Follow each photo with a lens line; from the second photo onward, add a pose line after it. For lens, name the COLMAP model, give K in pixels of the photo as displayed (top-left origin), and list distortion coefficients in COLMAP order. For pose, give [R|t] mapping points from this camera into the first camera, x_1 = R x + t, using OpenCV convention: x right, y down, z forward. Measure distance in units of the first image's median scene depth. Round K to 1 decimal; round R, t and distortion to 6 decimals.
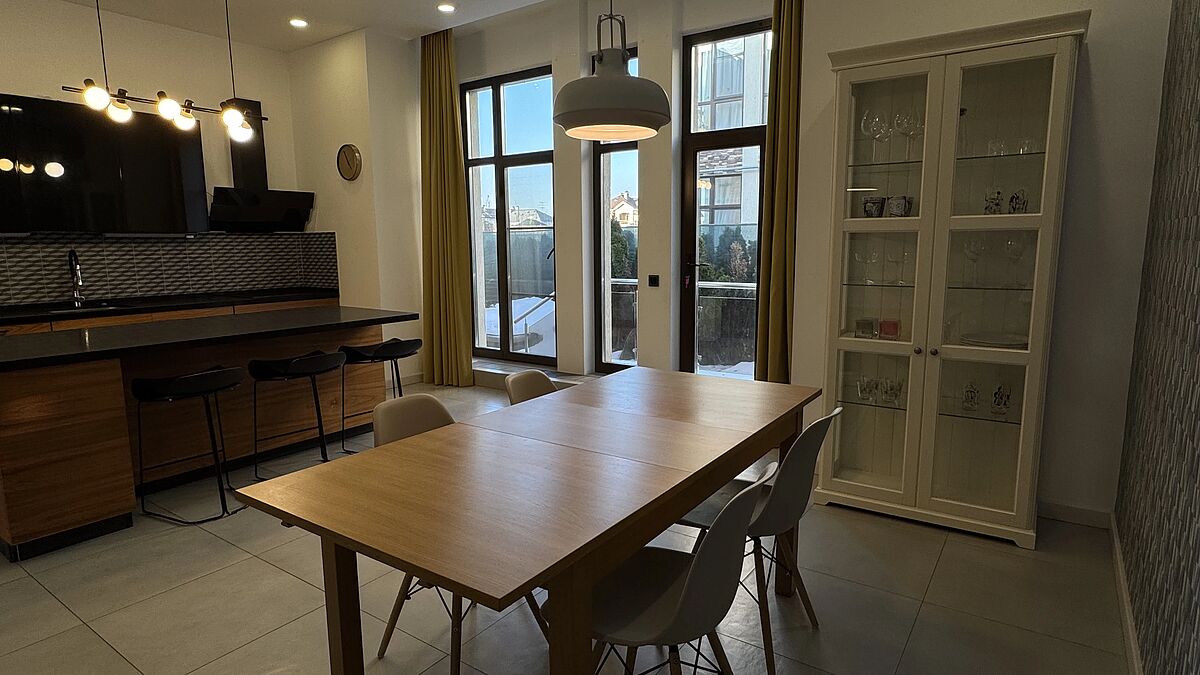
lens RADIAL K [[660.5, 0, 600.0], [0, 660.5, 337.5], [0, 0, 1]] dist [0.002406, 0.000274]
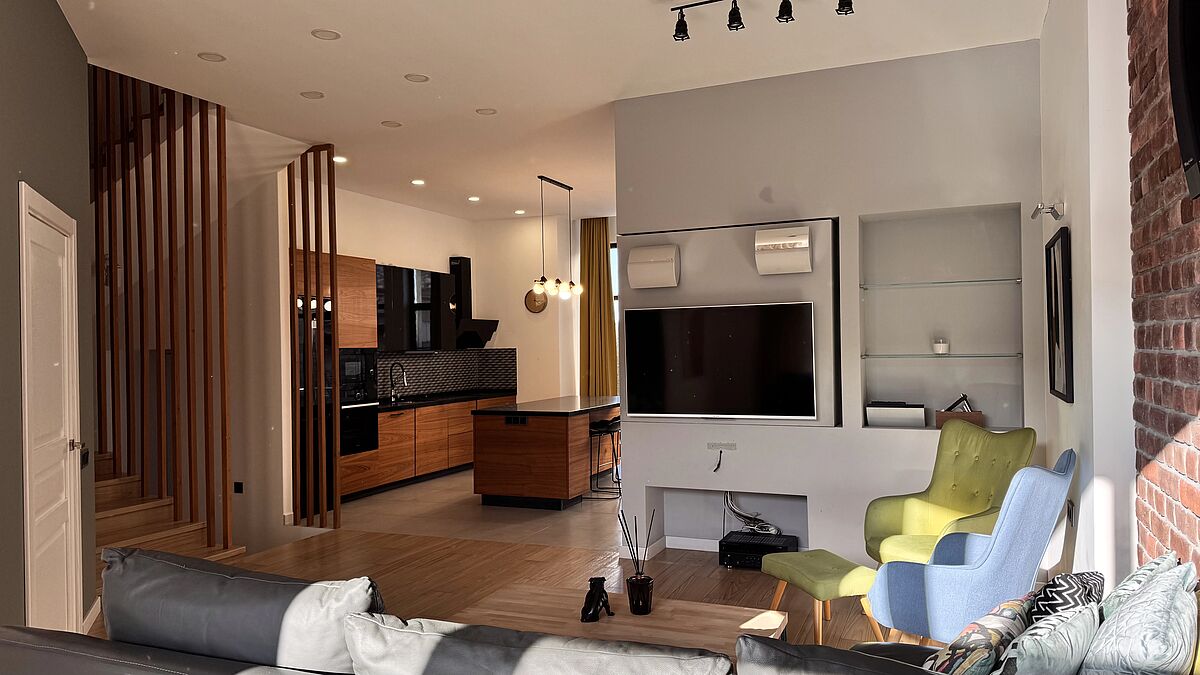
lens RADIAL K [[842.0, 0, 603.4], [0, 842.0, 341.3], [0, 0, 1]] dist [0.109994, -0.153808]
pose [[0.976838, -0.005175, 0.213916, -0.695591], [0.037527, 0.988356, -0.147456, 0.110722], [-0.210662, 0.152068, 0.965659, -0.881944]]
